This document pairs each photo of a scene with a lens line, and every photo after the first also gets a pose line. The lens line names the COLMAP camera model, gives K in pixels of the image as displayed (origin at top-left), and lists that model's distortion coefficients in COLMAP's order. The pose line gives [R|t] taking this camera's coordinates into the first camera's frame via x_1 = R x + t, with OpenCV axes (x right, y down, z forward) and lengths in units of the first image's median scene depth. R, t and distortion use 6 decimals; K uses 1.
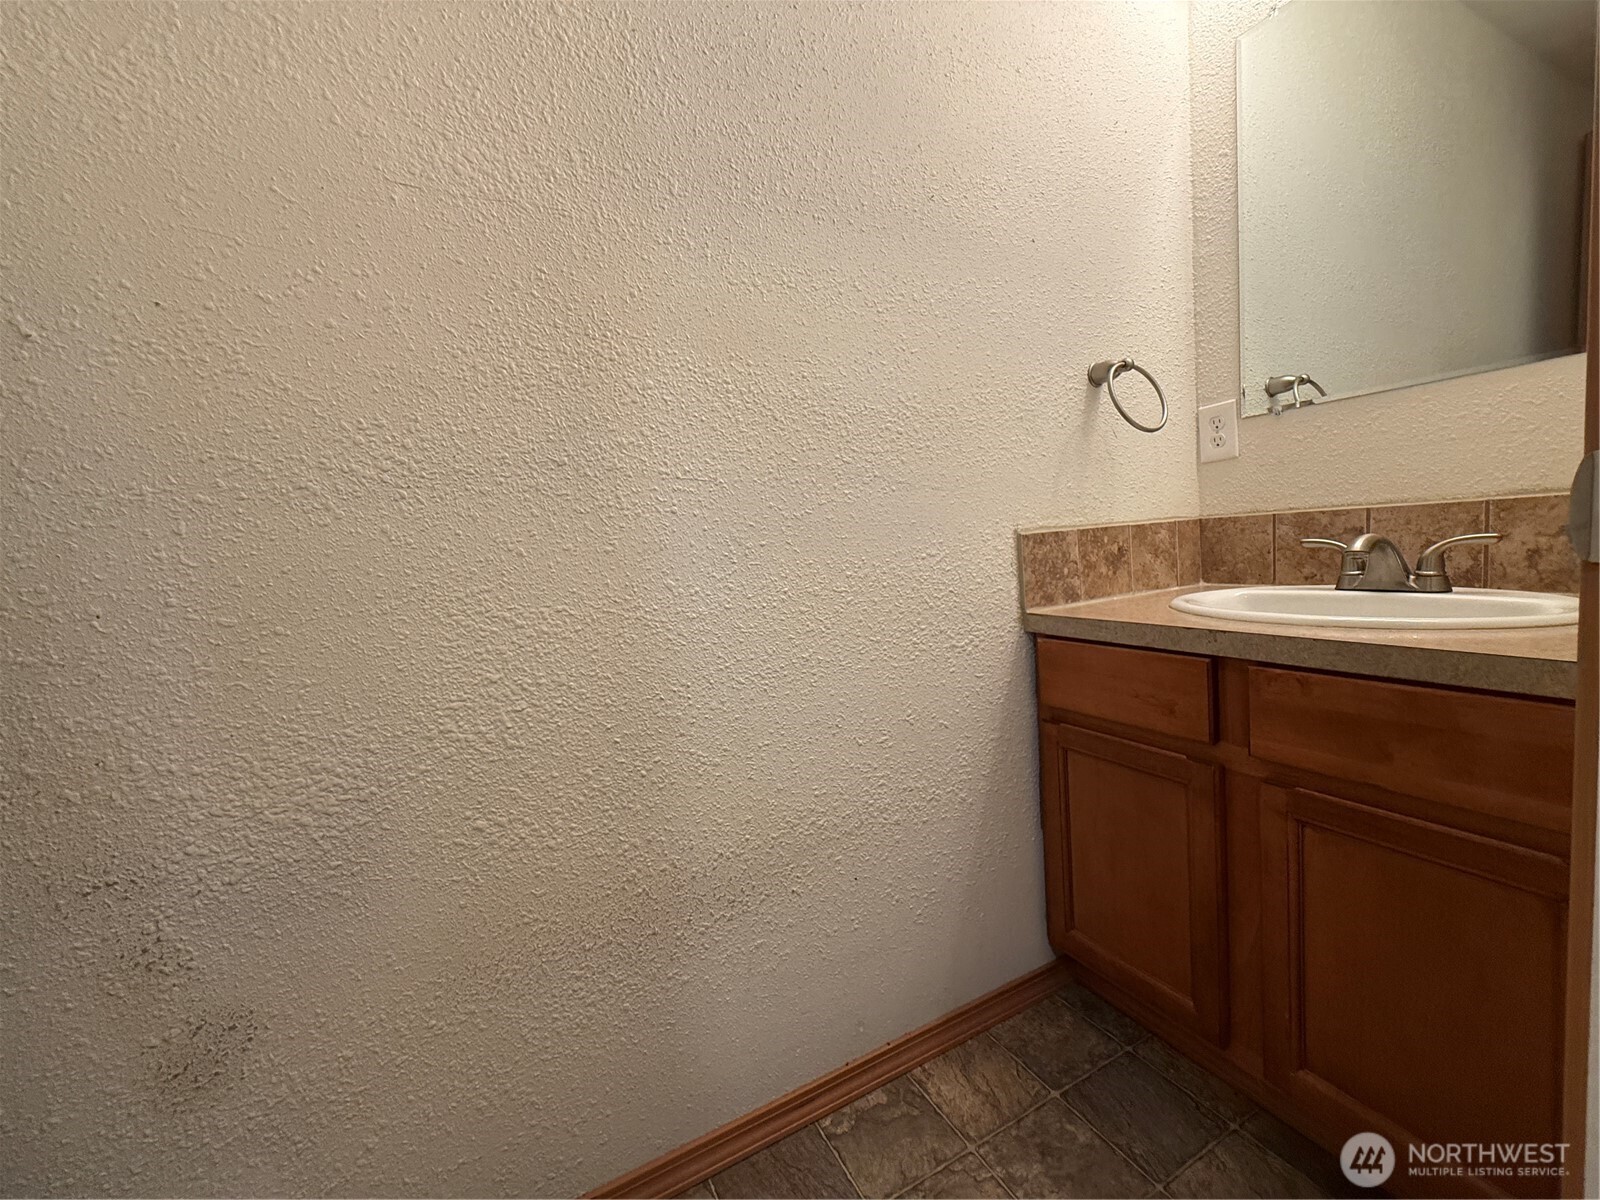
lens RADIAL K [[637.6, 0, 802.1], [0, 637.6, 598.1], [0, 0, 1]] dist [-0.000144, -0.000651]
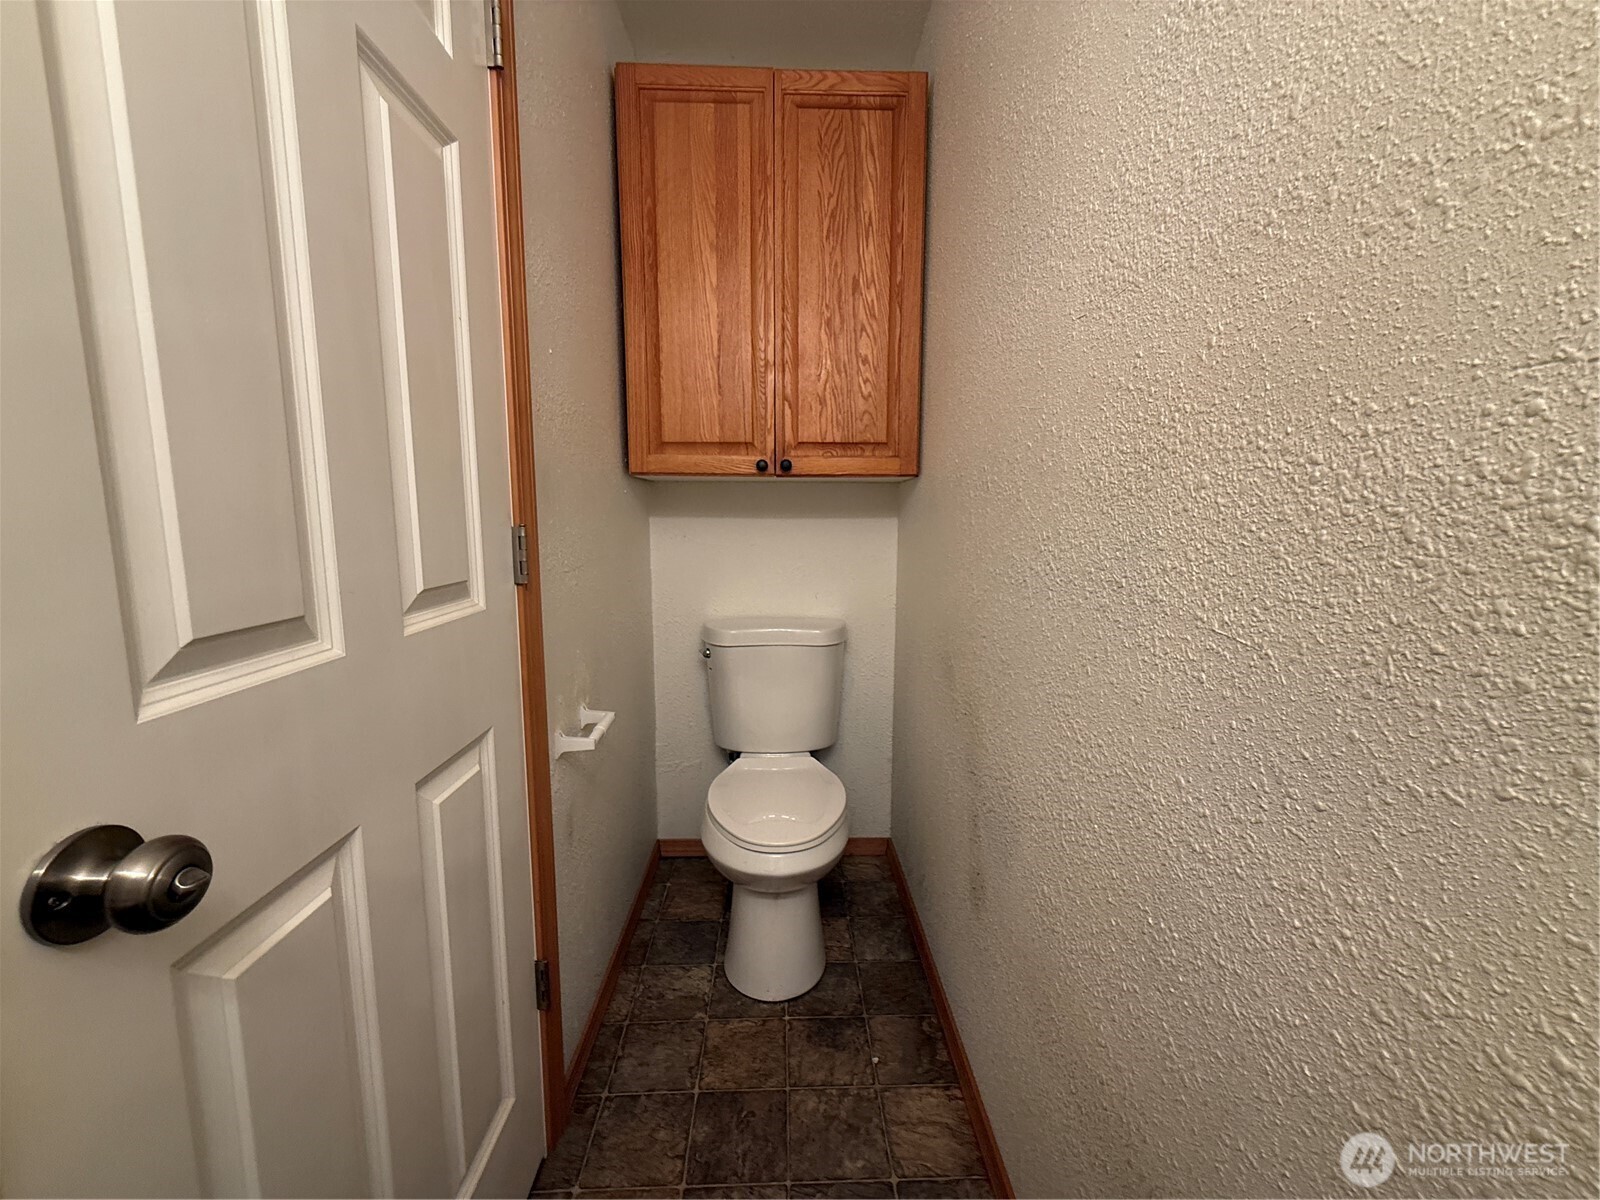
lens RADIAL K [[637.6, 0, 802.1], [0, 637.6, 598.1], [0, 0, 1]] dist [-0.000144, -0.000651]
pose [[-0.423034, 0.188867, -0.886212, 0.521480], [-0.055217, 0.970845, 0.233262, -0.348276], [0.904430, 0.147612, -0.400272, 0.906635]]
